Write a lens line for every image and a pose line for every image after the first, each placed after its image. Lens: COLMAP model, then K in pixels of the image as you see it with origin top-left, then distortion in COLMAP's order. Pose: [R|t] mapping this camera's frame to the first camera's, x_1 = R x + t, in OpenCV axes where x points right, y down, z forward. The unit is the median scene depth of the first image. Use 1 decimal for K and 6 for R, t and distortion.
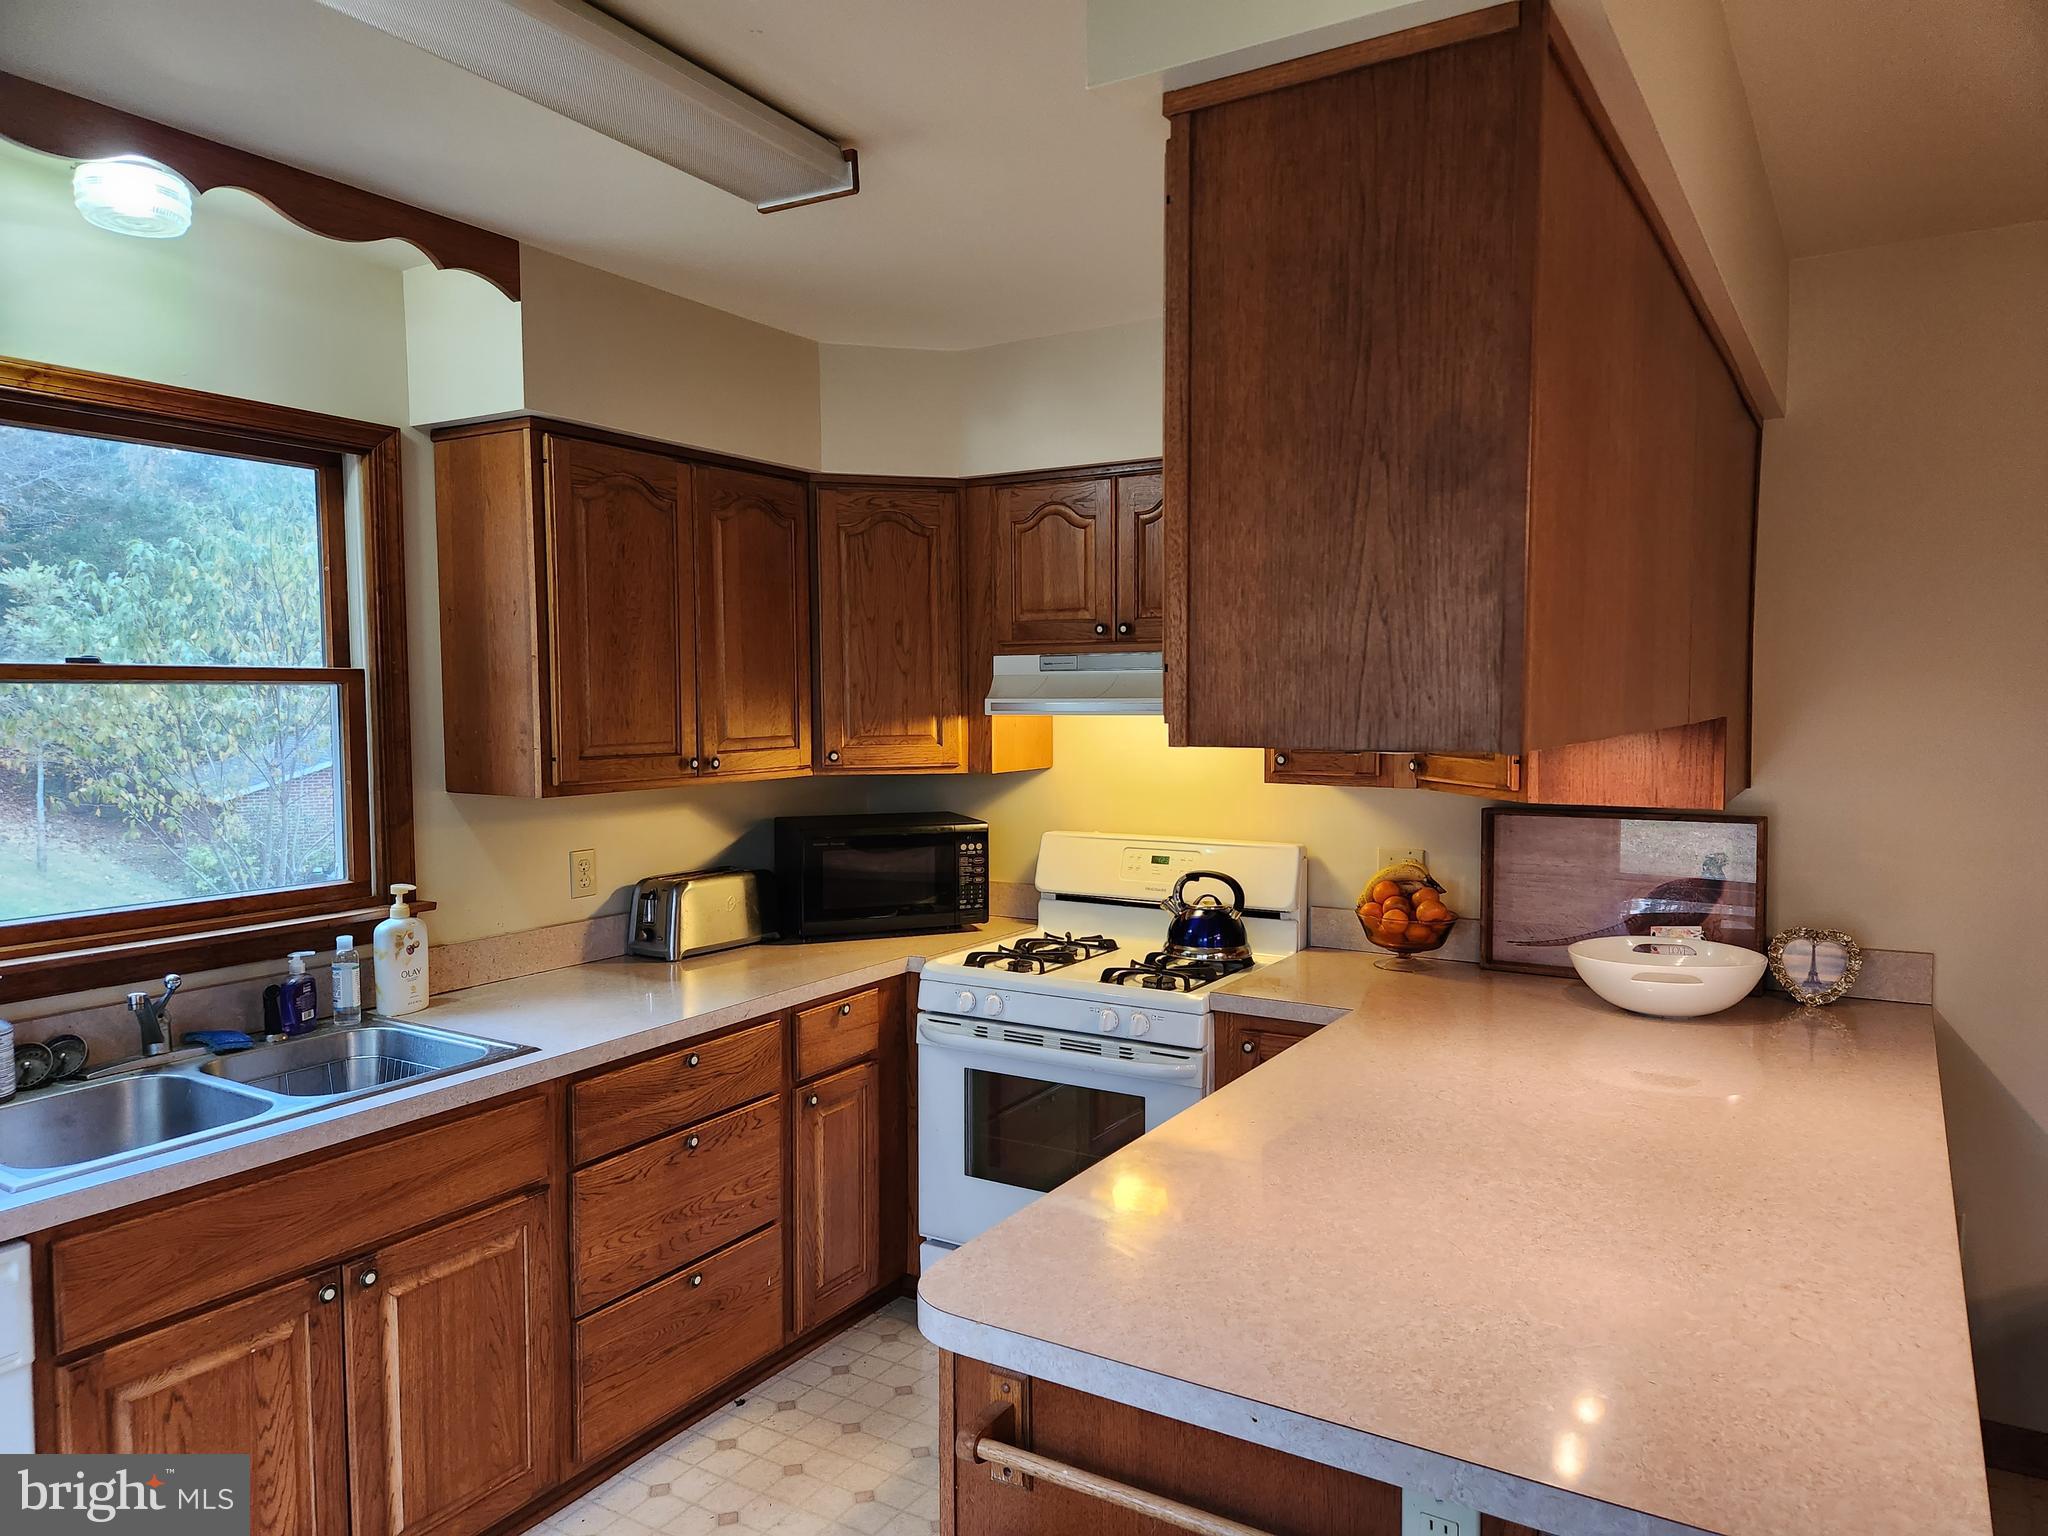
lens RADIAL K [[1370.4, 0, 1043.0], [0, 1370.4, 783.6], [0, 0, 1]] dist [0.077545, -0.075444]
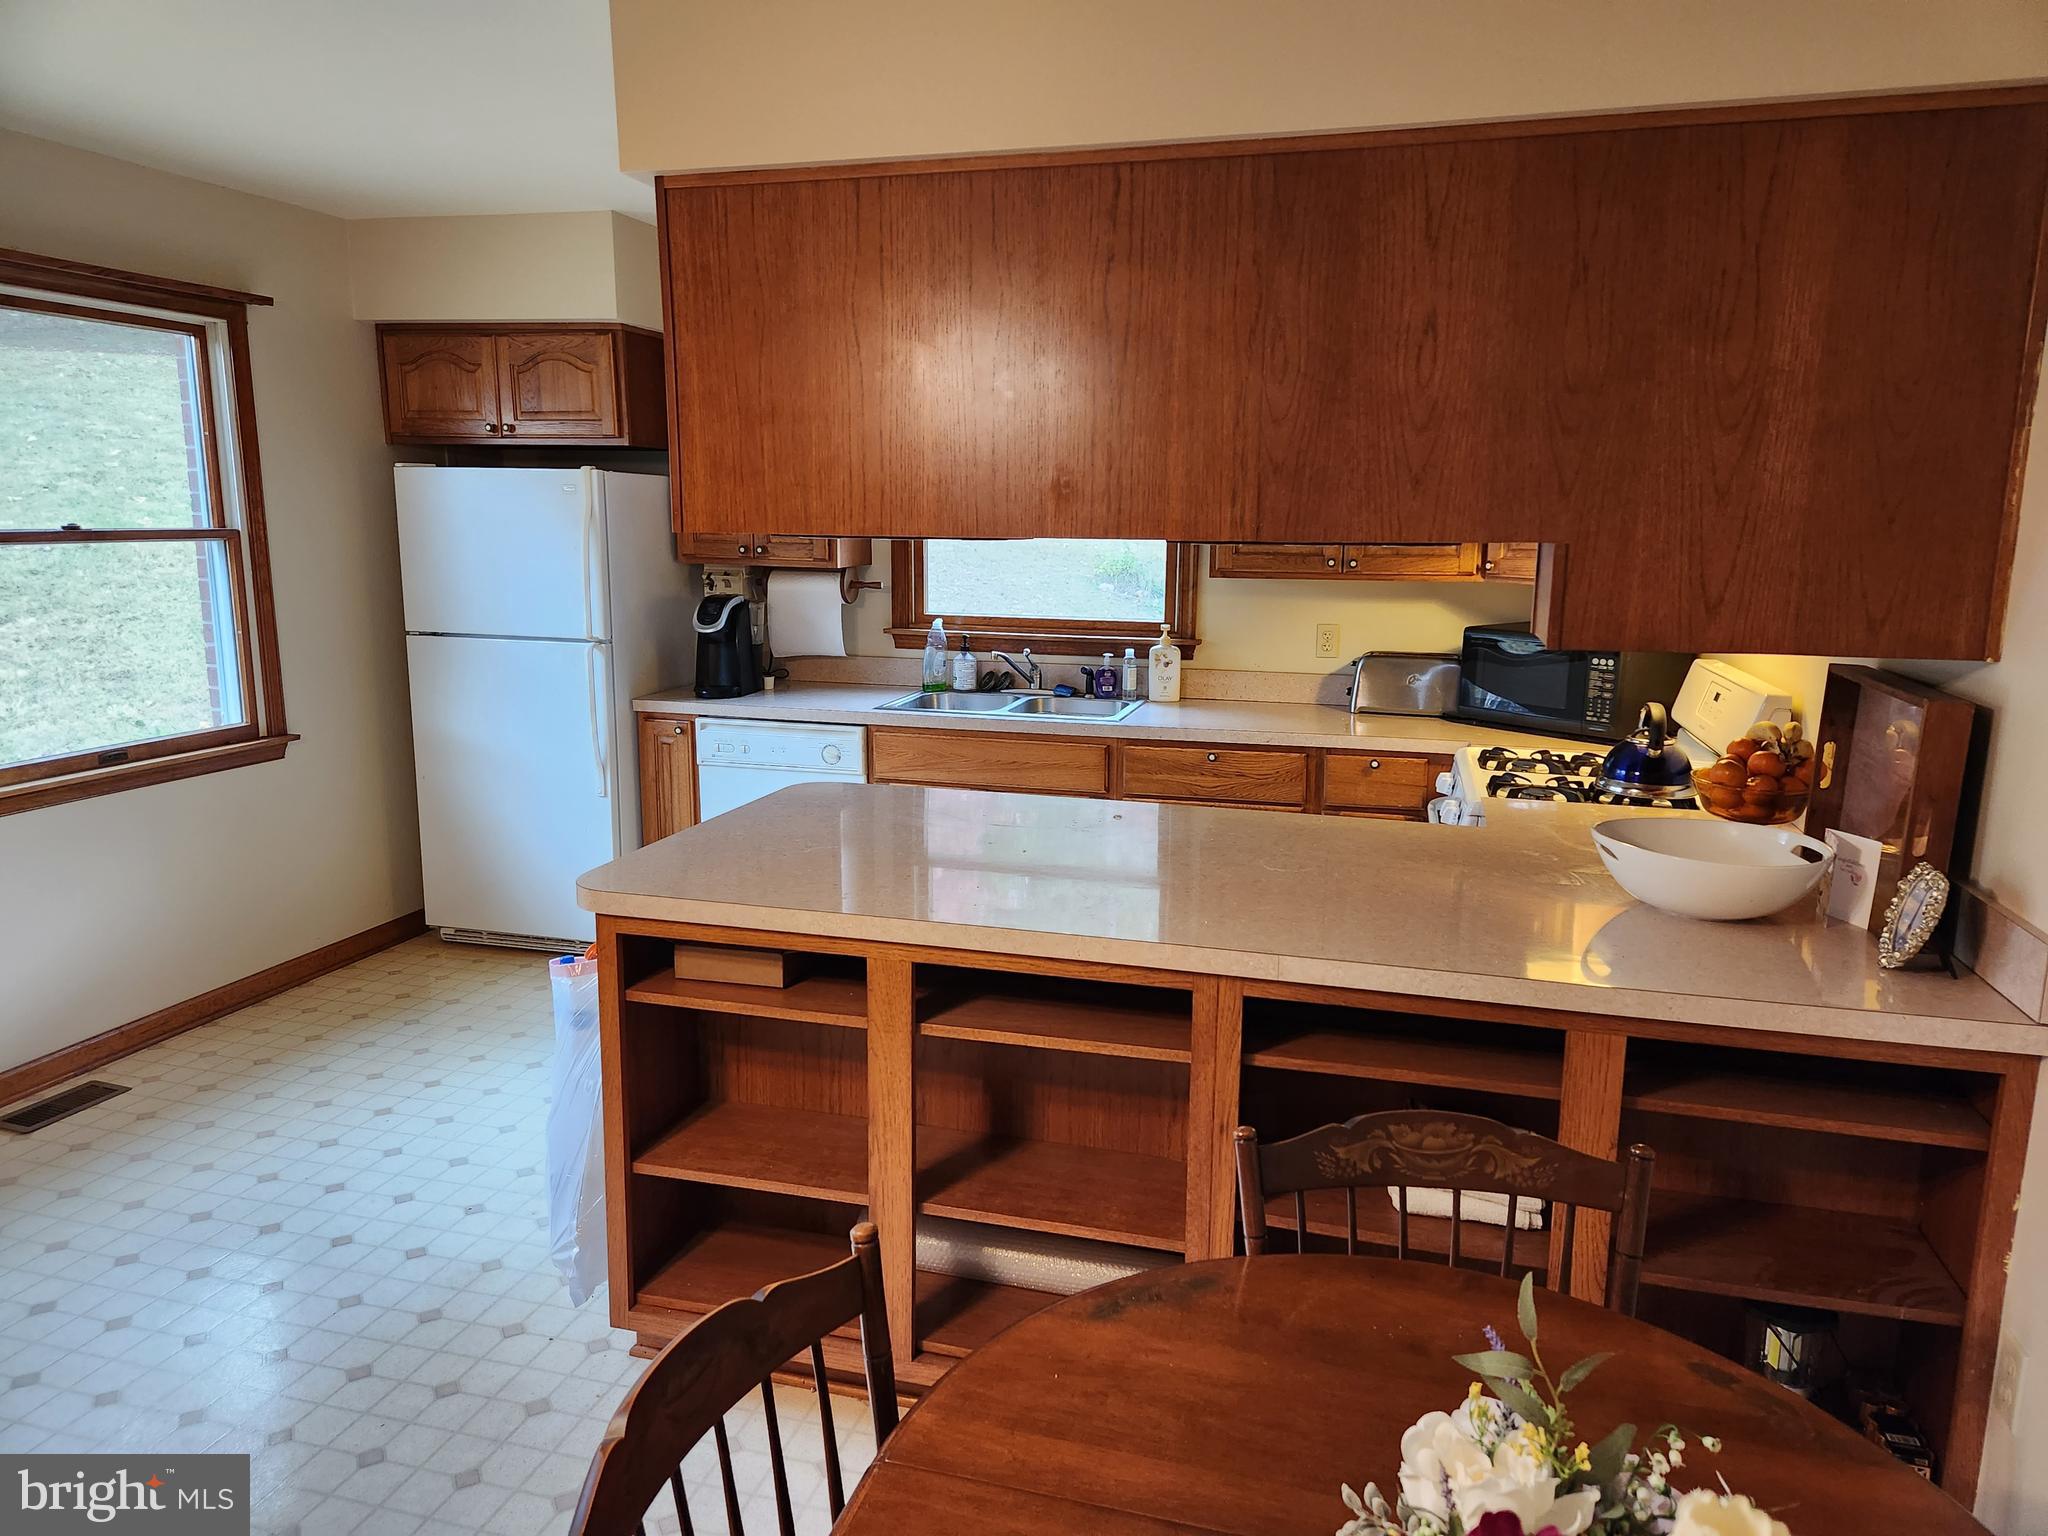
lens RADIAL K [[1370.4, 0, 1021.8], [0, 1370.4, 770.1], [0, 0, 1]] dist [0.077545, -0.075444]
pose [[0.246653, 0.187238, -0.950844, 0.928740], [-0.070170, 0.982033, 0.175177, -0.028541], [0.966560, 0.023513, 0.255360, 0.343060]]
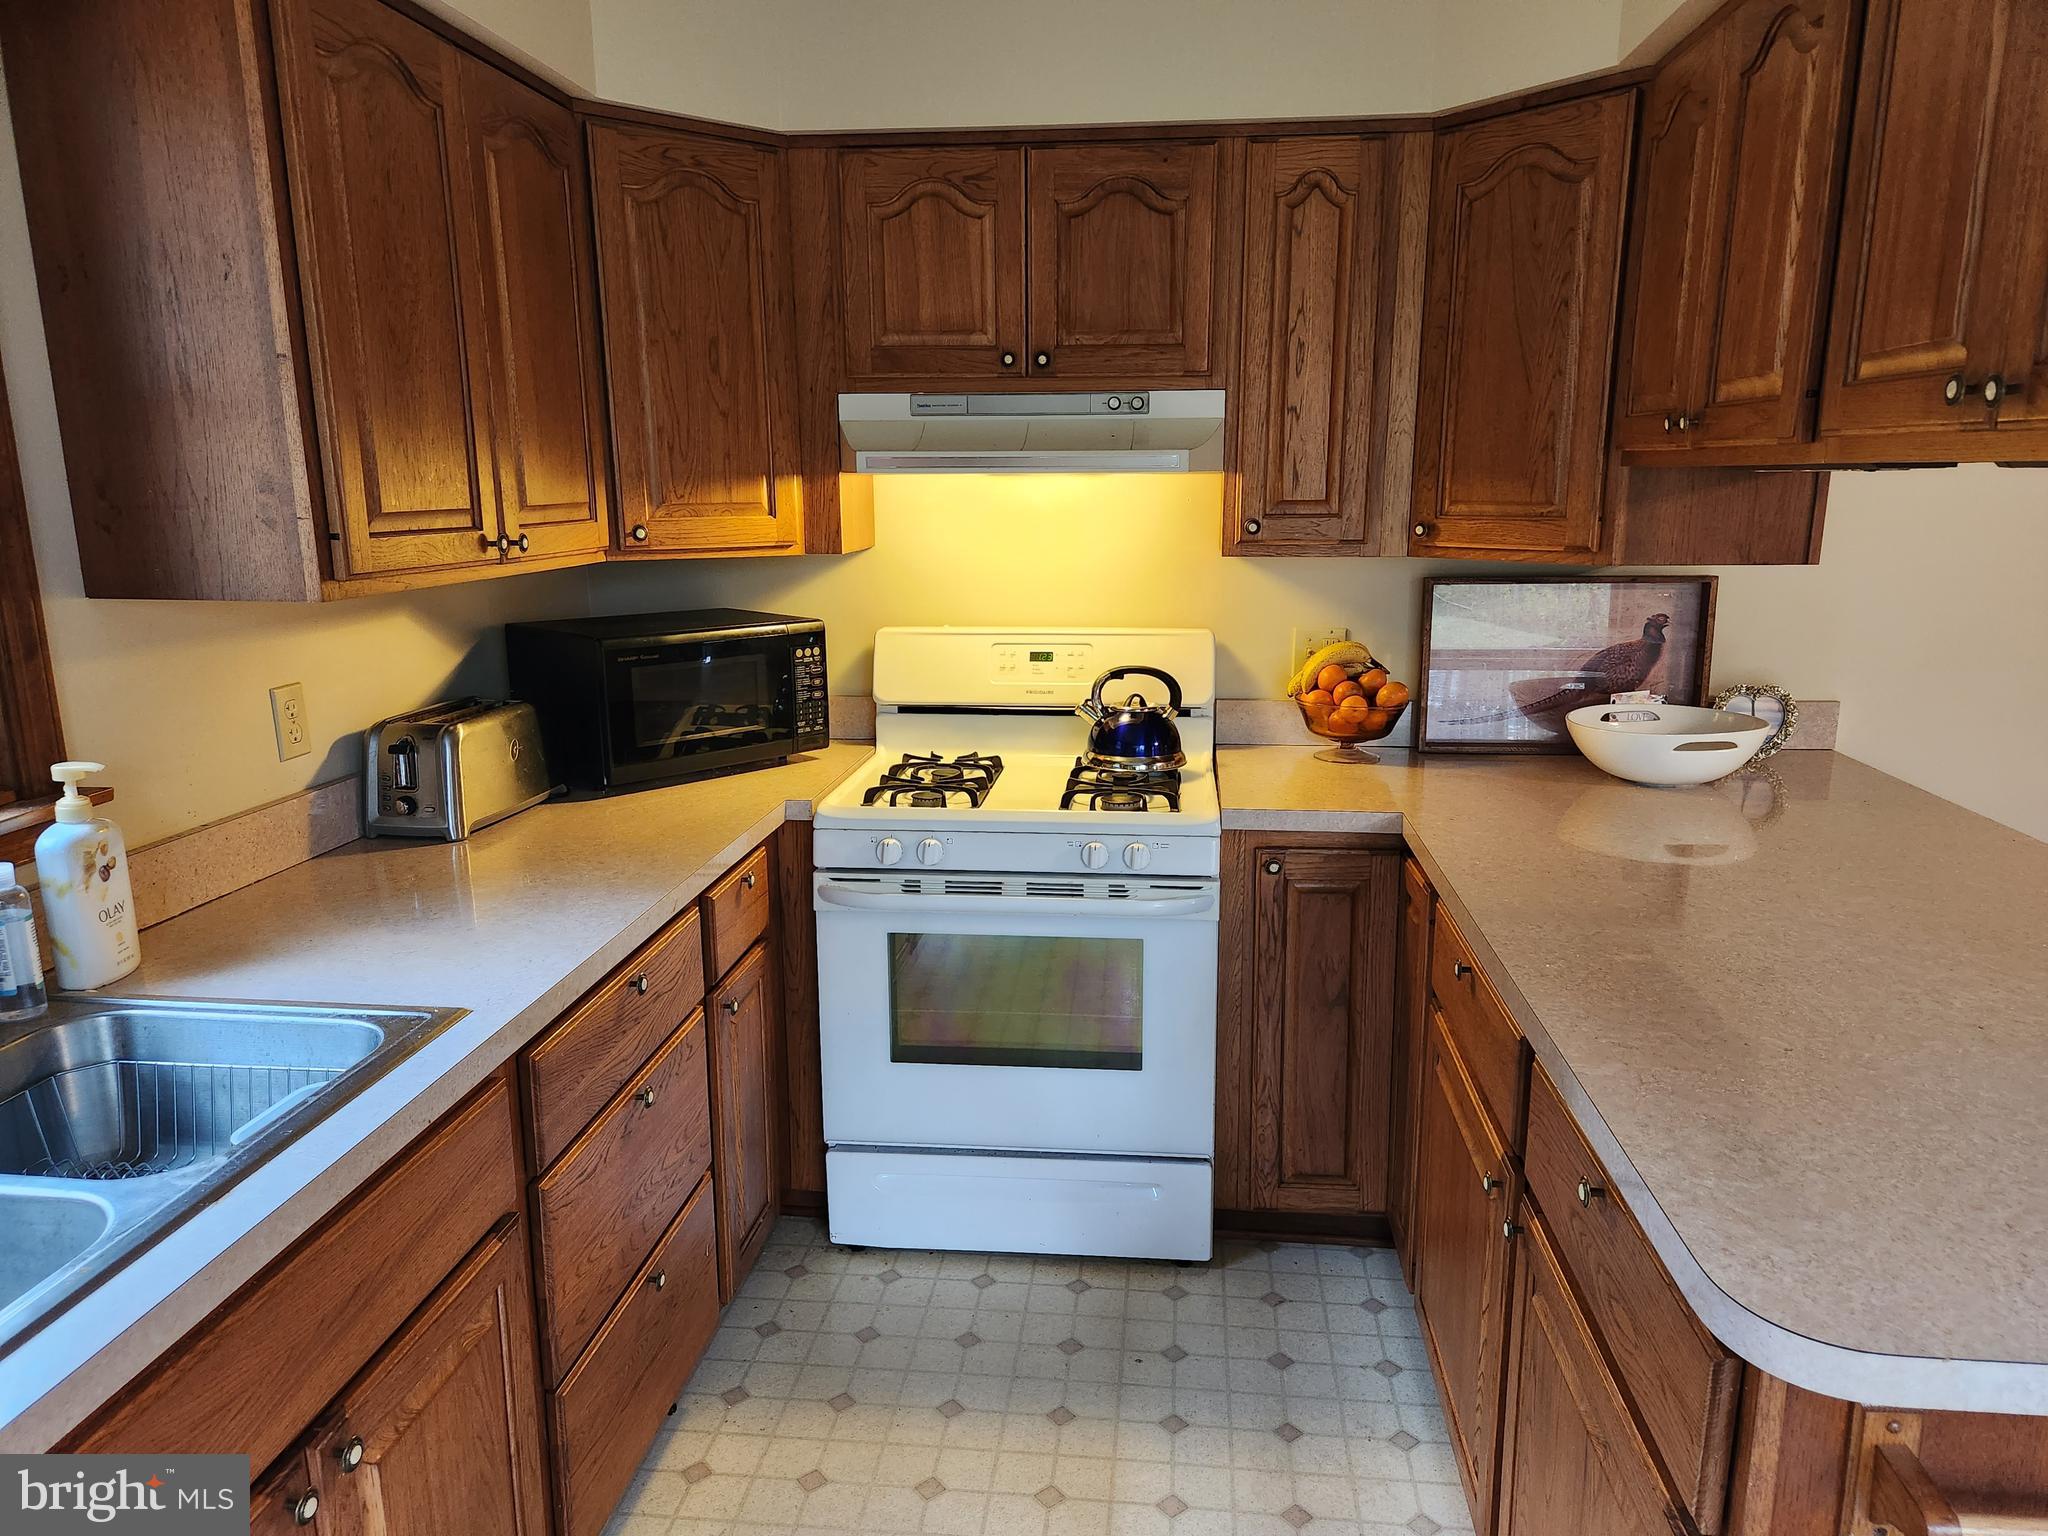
lens RADIAL K [[1370.4, 0, 1056.0], [0, 1370.4, 796.9], [0, 0, 1]] dist [0.077545, -0.075444]
pose [[0.902283, -0.096522, 0.420201, -0.284147], [0.027919, 0.985653, 0.166459, 0.001737], [-0.430239, -0.138461, 0.892033, 0.261994]]
